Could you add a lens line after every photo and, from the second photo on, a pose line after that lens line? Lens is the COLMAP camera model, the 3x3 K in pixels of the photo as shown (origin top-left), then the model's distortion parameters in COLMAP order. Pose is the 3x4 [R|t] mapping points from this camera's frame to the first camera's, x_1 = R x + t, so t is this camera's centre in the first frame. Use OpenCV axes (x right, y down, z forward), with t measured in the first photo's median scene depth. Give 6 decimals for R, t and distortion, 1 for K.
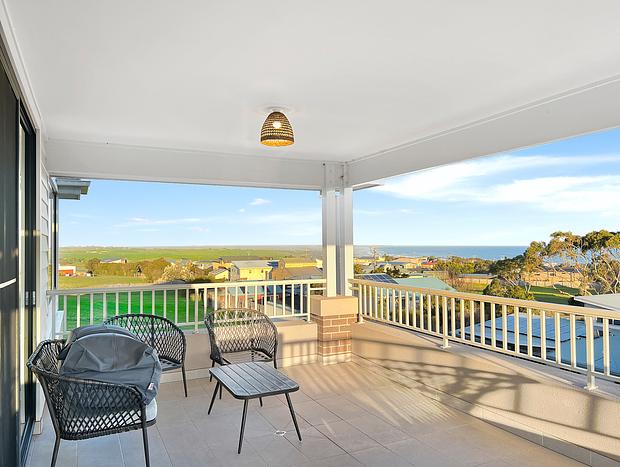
lens RADIAL K [[473.7, 0, 310.0], [0, 473.7, 233.5], [0, 0, 1]] dist [-0.000587, -0.000415]
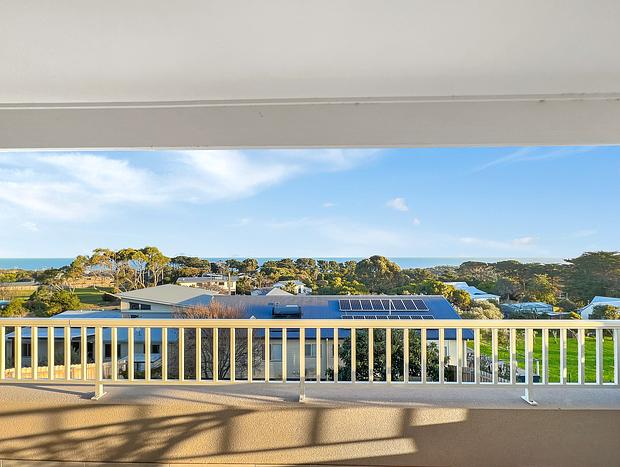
lens RADIAL K [[309.6, 0, 309.9], [0, 309.6, 256.4], [0, 0, 1]] dist [-0.004900, -0.001376]
pose [[0.458433, 0.008571, 0.888687, 0.010989], [-0.025088, 0.999680, 0.003300, 0.016081], [-0.888375, -0.023809, 0.458502, 0.484798]]
